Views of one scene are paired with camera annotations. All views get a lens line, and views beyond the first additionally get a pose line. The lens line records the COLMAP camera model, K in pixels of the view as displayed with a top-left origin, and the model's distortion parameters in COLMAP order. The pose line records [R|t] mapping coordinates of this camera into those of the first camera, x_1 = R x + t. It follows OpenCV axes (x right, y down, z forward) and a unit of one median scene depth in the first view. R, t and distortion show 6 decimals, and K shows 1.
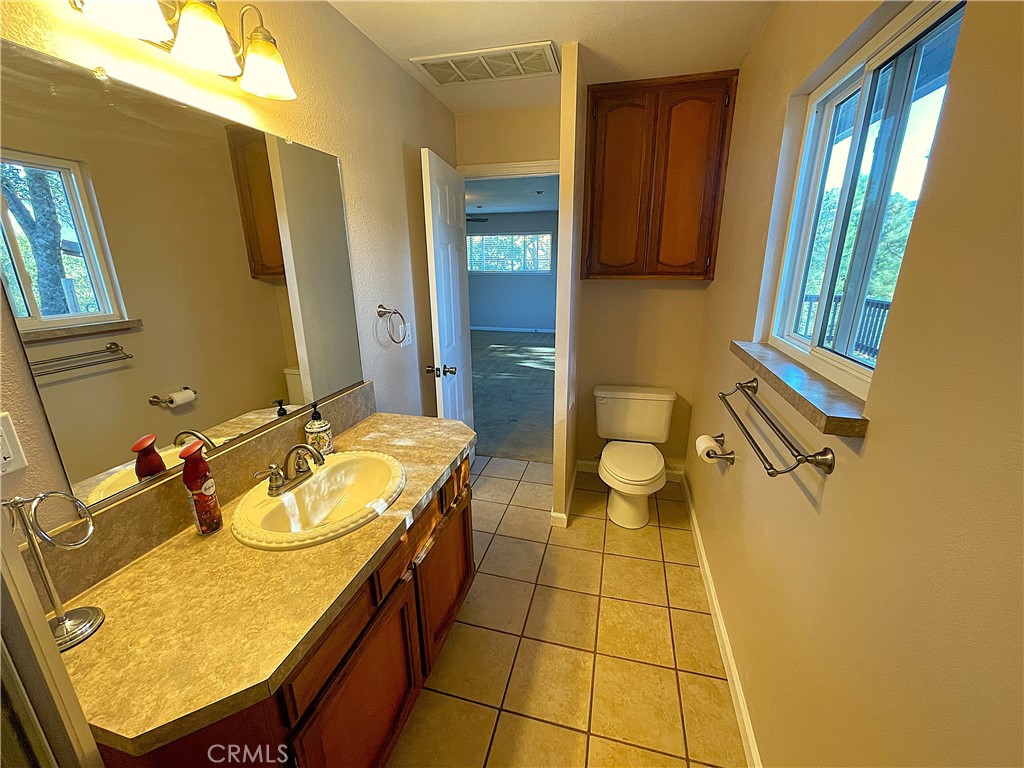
lens RADIAL K [[413.2, 0, 514.3], [0, 413.2, 382.4], [0, 0, 1]] dist [-0.004325, -0.000745]
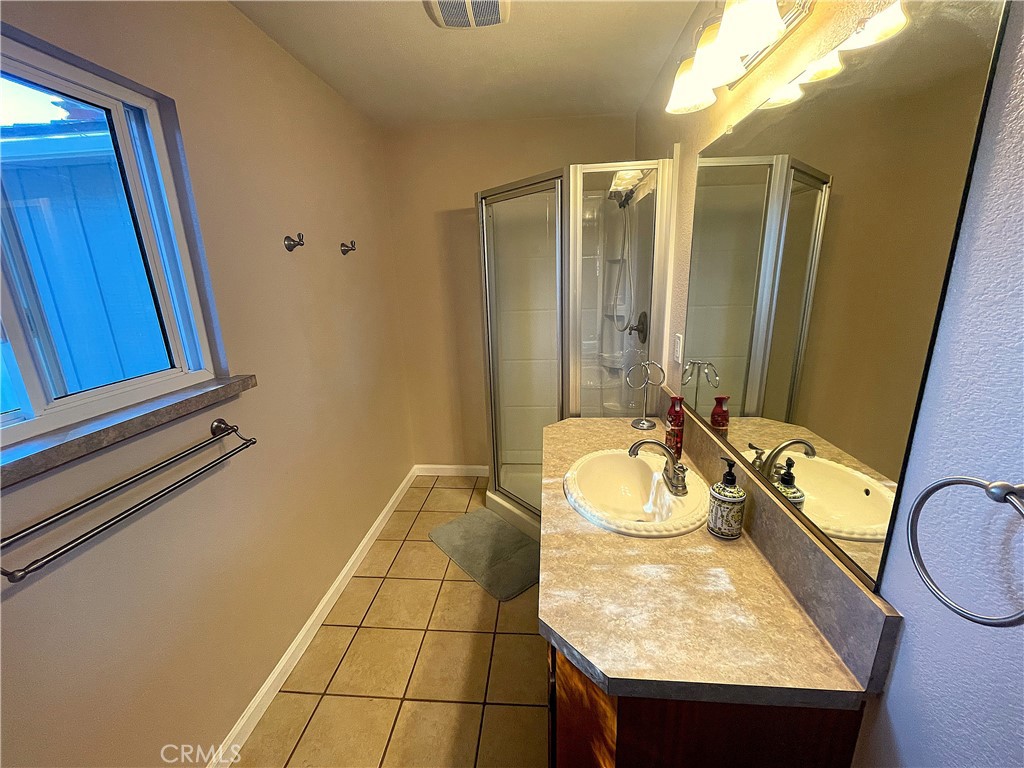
lens RADIAL K [[413.2, 0, 514.3], [0, 413.2, 379.4], [0, 0, 1]] dist [-0.004325, -0.000745]
pose [[-0.983423, 0.081500, -0.161979, -0.004514], [-0.014169, 0.856027, 0.516736, -0.395539], [0.180773, 0.510465, -0.840682, 1.315777]]
